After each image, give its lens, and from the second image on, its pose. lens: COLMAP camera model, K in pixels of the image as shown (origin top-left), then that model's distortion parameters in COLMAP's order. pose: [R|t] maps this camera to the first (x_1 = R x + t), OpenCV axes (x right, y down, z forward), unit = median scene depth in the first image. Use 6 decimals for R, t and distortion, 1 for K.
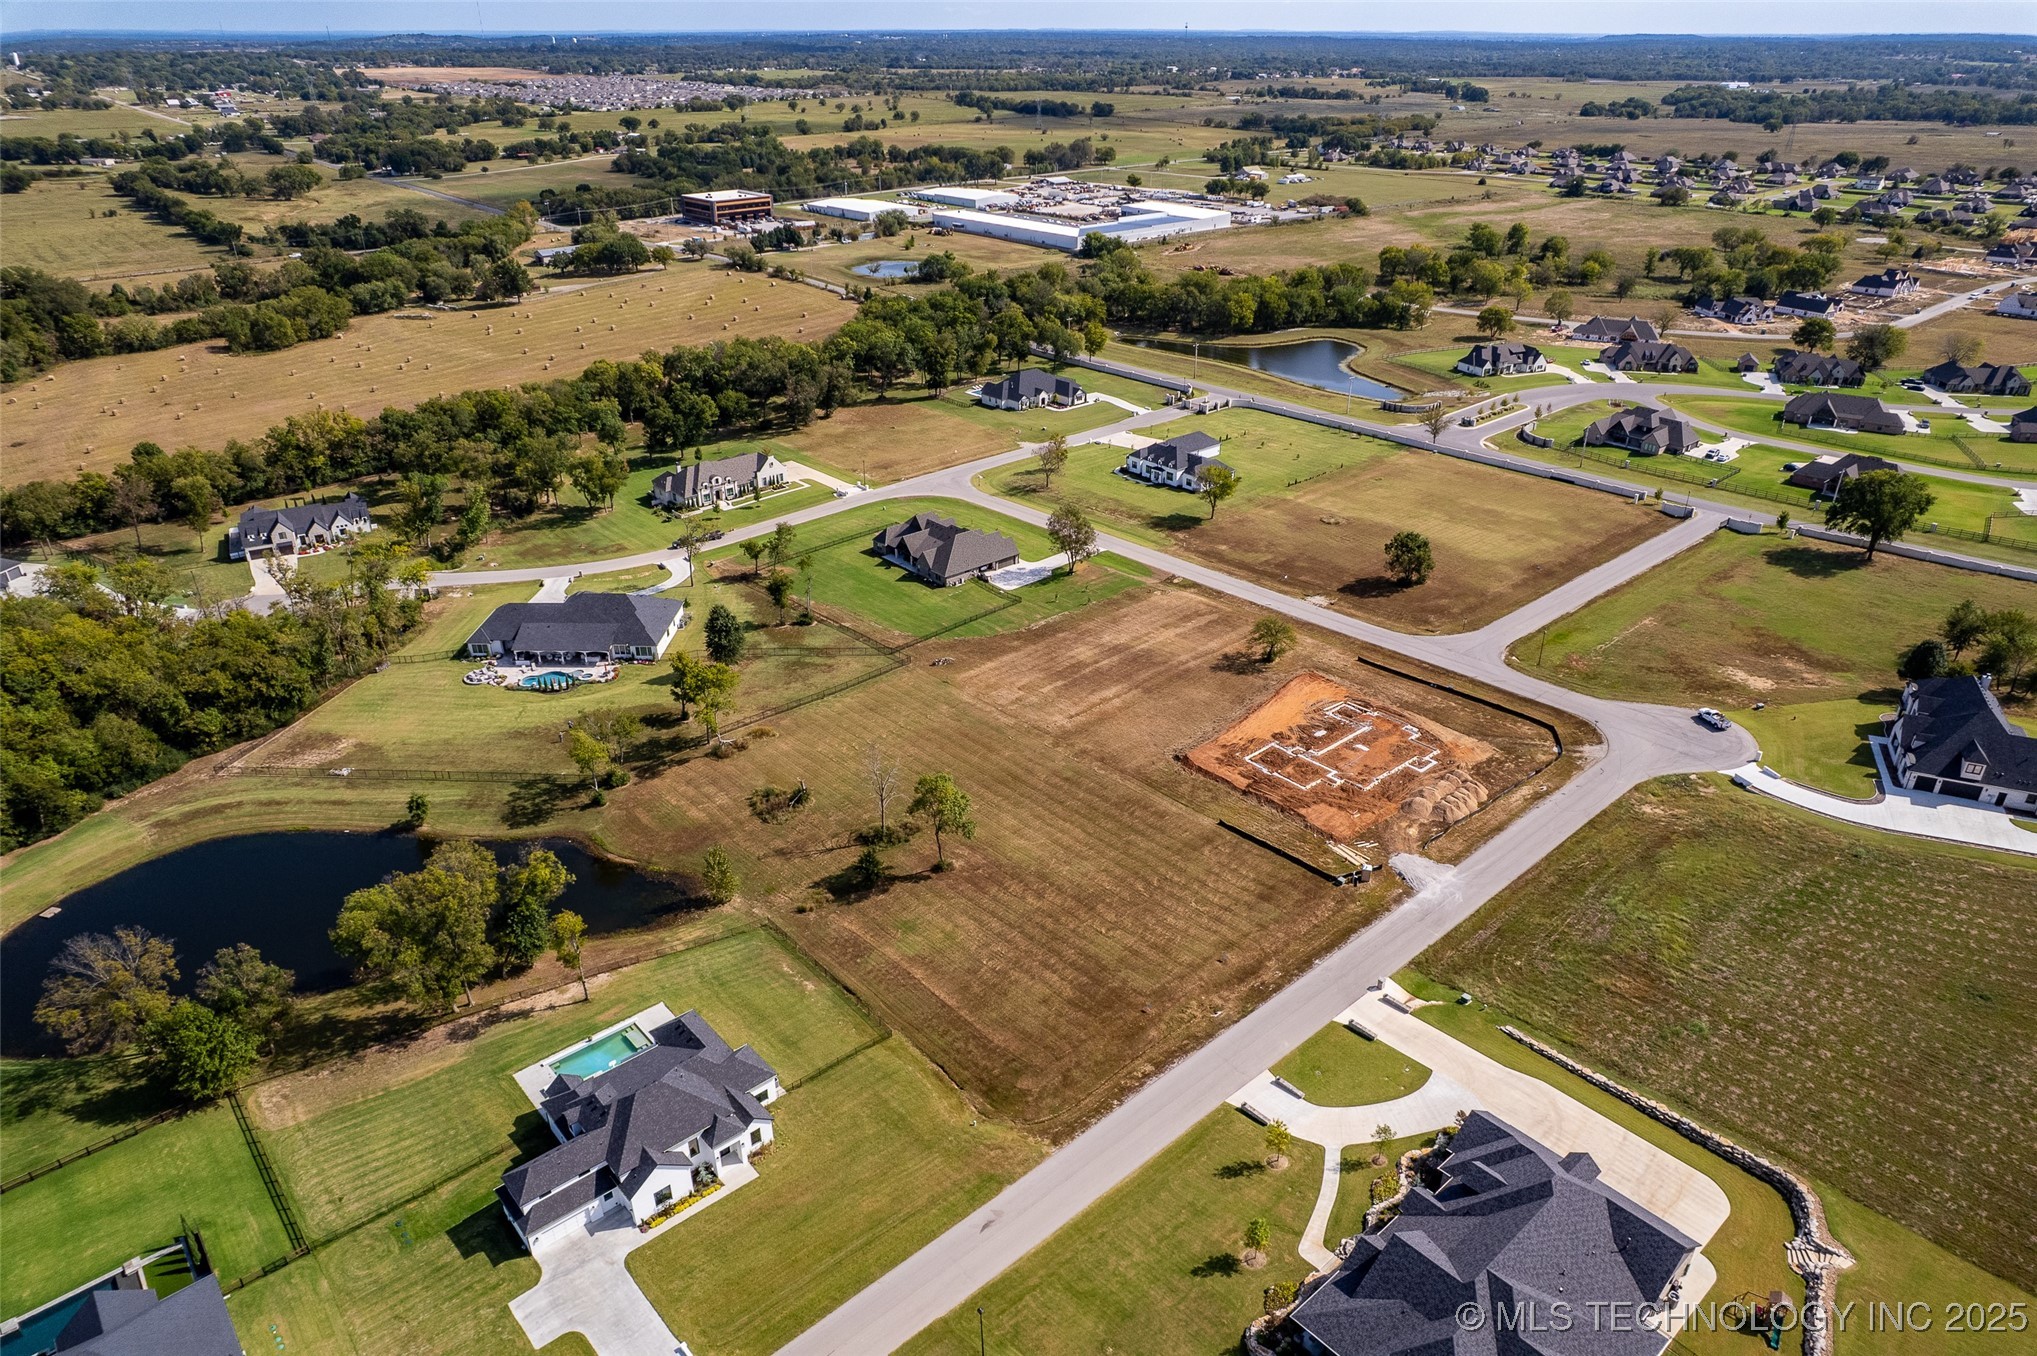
lens RADIAL K [[1304.6, 0, 1028.8], [0, 1304.6, 685.9], [0, 0, 1]] dist [-0.073850, 0.067634]
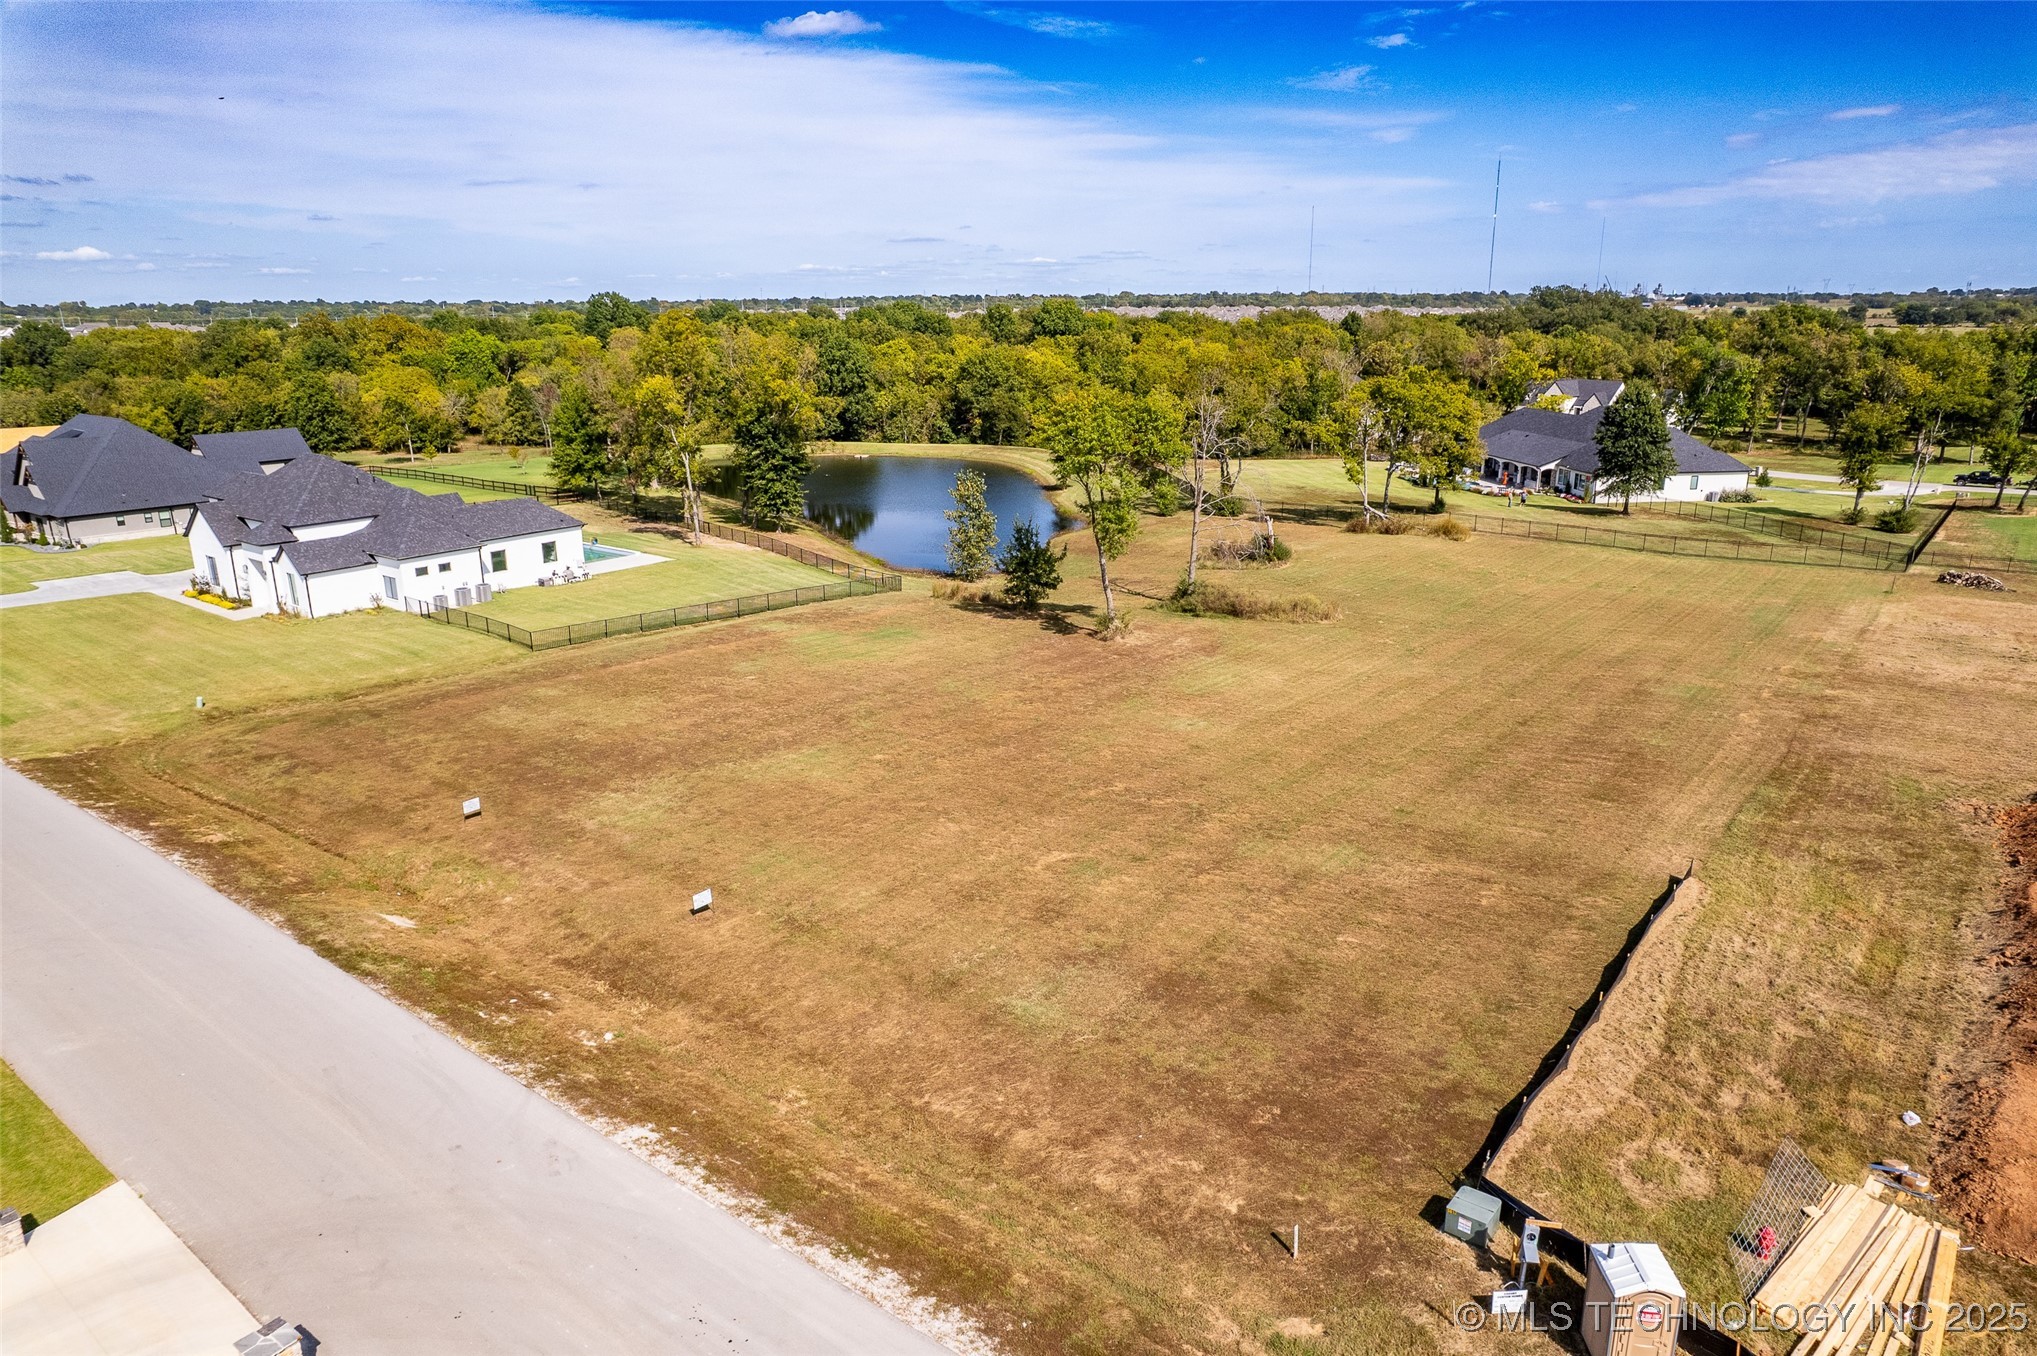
lens RADIAL K [[1304.6, 0, 1028.8], [0, 1304.6, 685.9], [0, 0, 1]] dist [-0.073850, 0.067634]
pose [[0.184761, 0.279513, -0.942197, 0.279458], [-0.446868, 0.877759, 0.172768, 0.076365], [0.875313, 0.389117, 0.287081, 0.711669]]
